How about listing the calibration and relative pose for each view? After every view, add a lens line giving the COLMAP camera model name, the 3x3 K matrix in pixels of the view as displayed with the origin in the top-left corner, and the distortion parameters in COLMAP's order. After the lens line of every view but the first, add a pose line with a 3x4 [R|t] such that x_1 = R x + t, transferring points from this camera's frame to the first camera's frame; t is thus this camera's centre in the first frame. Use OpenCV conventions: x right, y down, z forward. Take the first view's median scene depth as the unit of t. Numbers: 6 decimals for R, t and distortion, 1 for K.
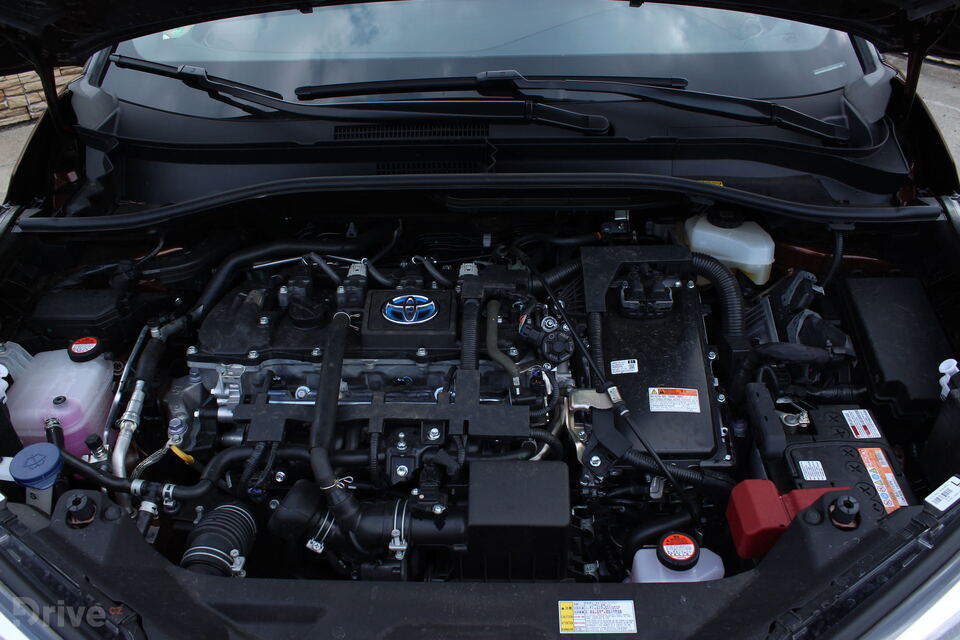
lens RADIAL K [[787.9, 0, 481.4], [0, 787.9, 319.4], [0, 0, 1]] dist [-0.115967, 0.040206]
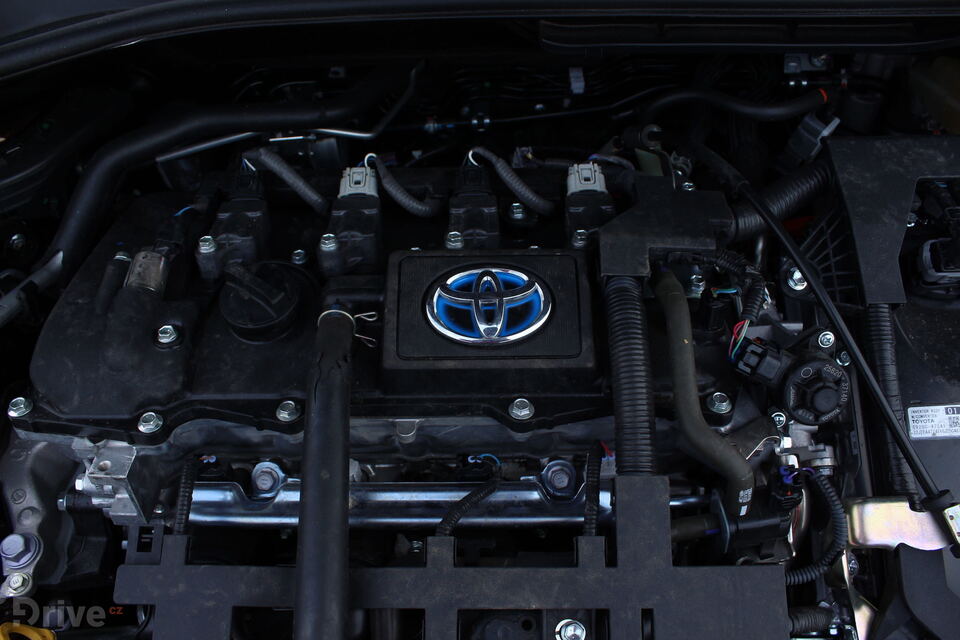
lens RADIAL K [[787.9, 0, 479.2], [0, 787.9, 321.8], [0, 0, 1]] dist [-0.115967, 0.040206]
pose [[0.999603, -0.020772, 0.019044, -0.103304], [0.014286, 0.956034, 0.292907, -0.133477], [-0.024291, -0.292518, 0.955951, 0.559063]]
